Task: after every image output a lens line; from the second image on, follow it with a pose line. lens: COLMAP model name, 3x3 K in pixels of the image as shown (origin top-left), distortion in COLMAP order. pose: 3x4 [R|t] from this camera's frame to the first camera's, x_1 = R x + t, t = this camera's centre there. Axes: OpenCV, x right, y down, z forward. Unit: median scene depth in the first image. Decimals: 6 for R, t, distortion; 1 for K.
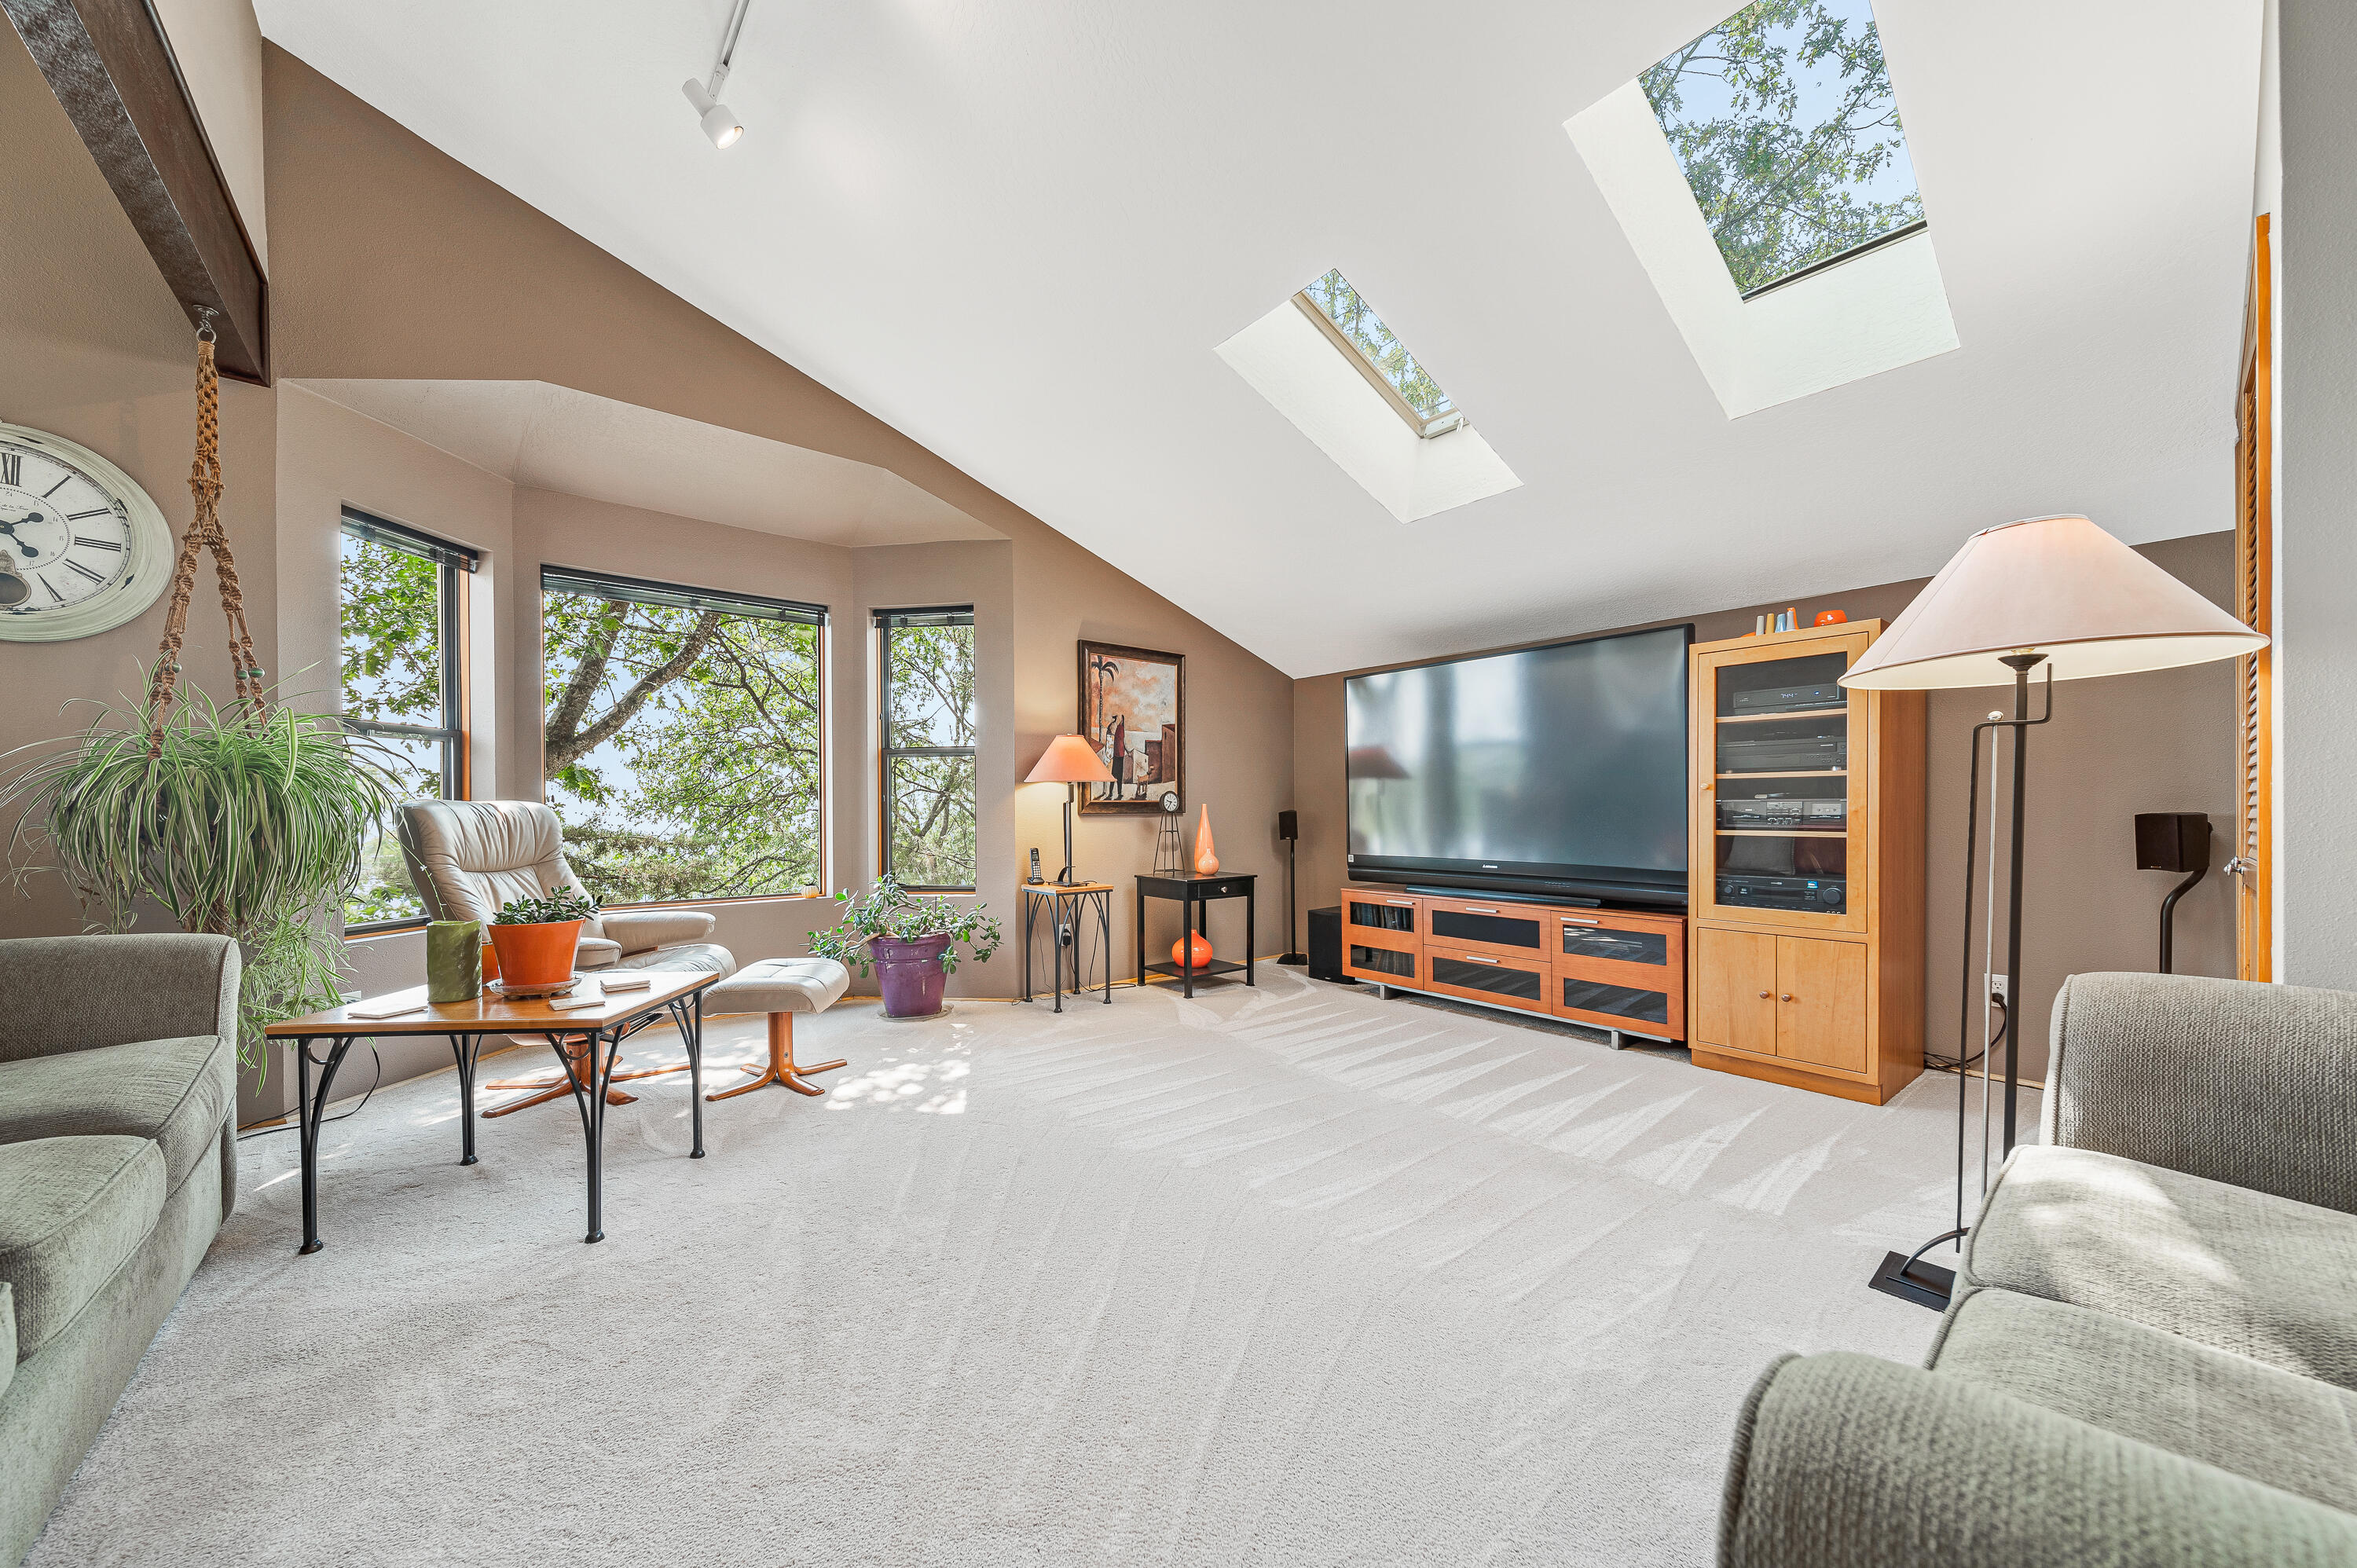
lens RADIAL K [[845.5, 0, 1173.4], [0, 845.5, 818.0], [0, 0, 1]] dist [0.000108, 0.000002]
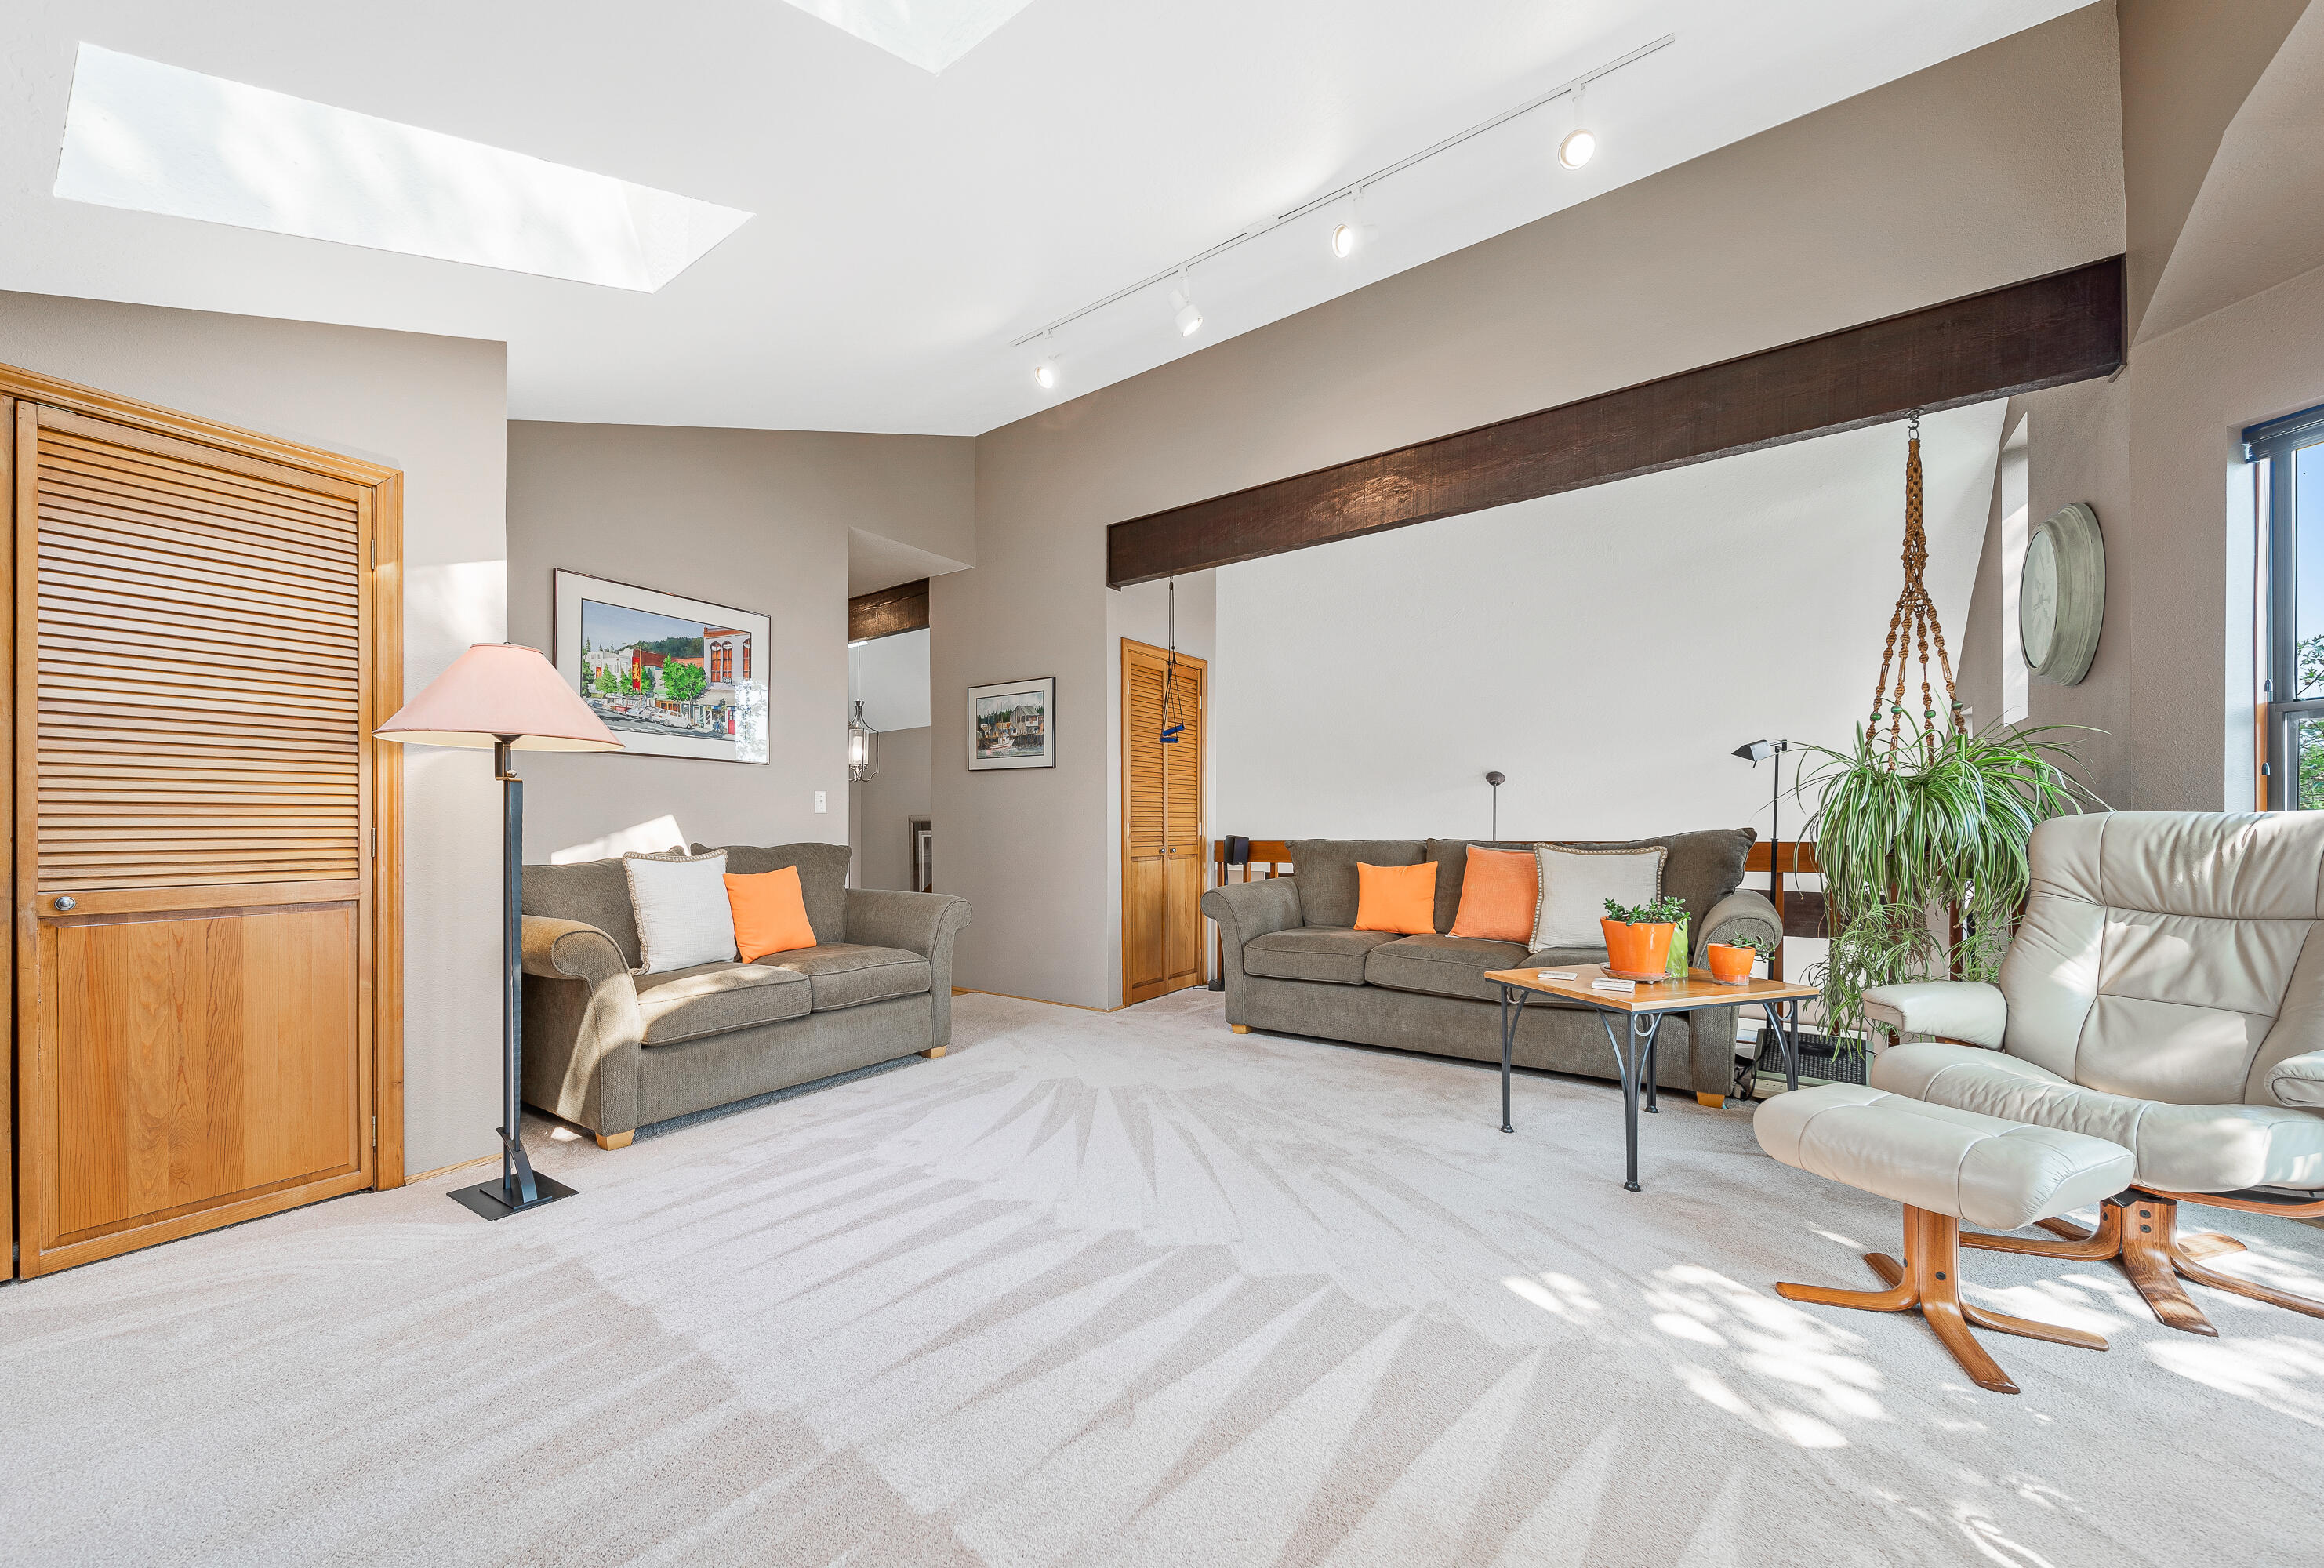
lens RADIAL K [[840.7, 0, 1162.9], [0, 840.7, 825.0], [0, 0, 1]] dist [0.000026, -0.000005]
pose [[-0.962608, 0.003157, -0.270879, 0.163550], [0.000892, 0.999964, 0.008486, -0.011525], [0.270896, 0.007927, -0.962576, 1.428647]]
